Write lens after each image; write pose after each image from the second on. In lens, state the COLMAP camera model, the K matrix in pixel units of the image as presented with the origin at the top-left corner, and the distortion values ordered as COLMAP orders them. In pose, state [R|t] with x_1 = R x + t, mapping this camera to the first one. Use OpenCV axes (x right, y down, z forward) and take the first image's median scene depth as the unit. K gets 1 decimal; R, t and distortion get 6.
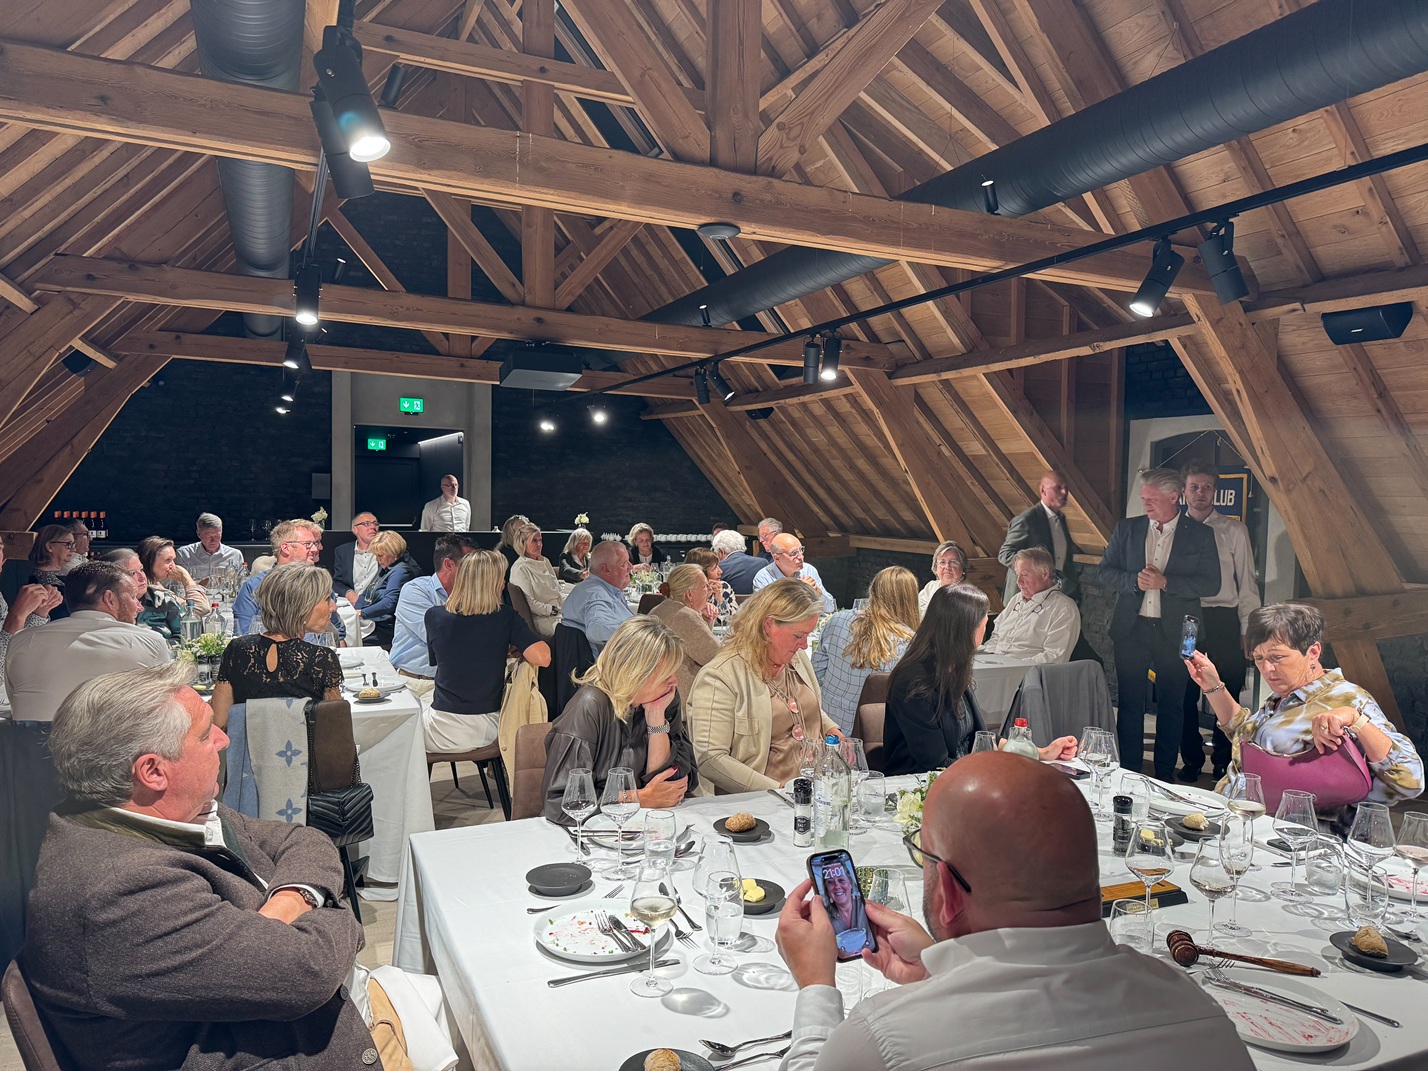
lens RADIAL K [[1002.2, 0, 714.5], [0, 1002.2, 555.3], [0, 0, 1]] dist [0.074663, -0.084114]
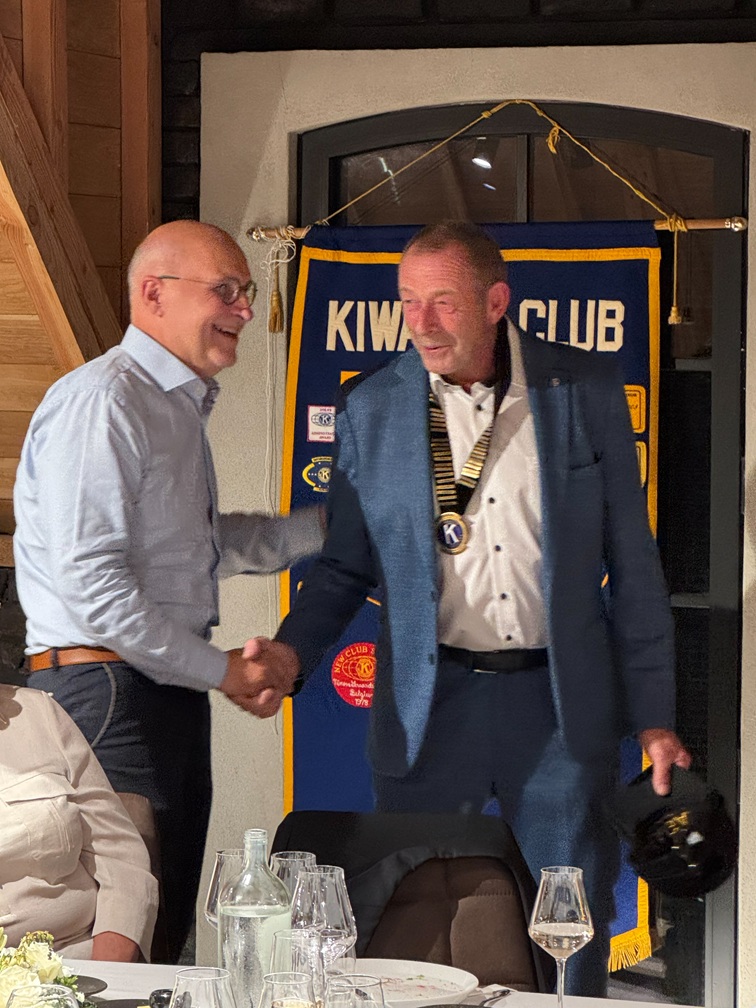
lens RADIAL K [[3256.7, 0, 425.1], [0, 3256.7, 471.6], [0, 0, 1]] dist [-0.193217, 0.000000]
pose [[0.664128, -0.046552, 0.746168, -0.232545], [0.050122, 0.998586, 0.017689, -0.031040], [-0.745937, 0.025651, 0.665523, 0.370641]]
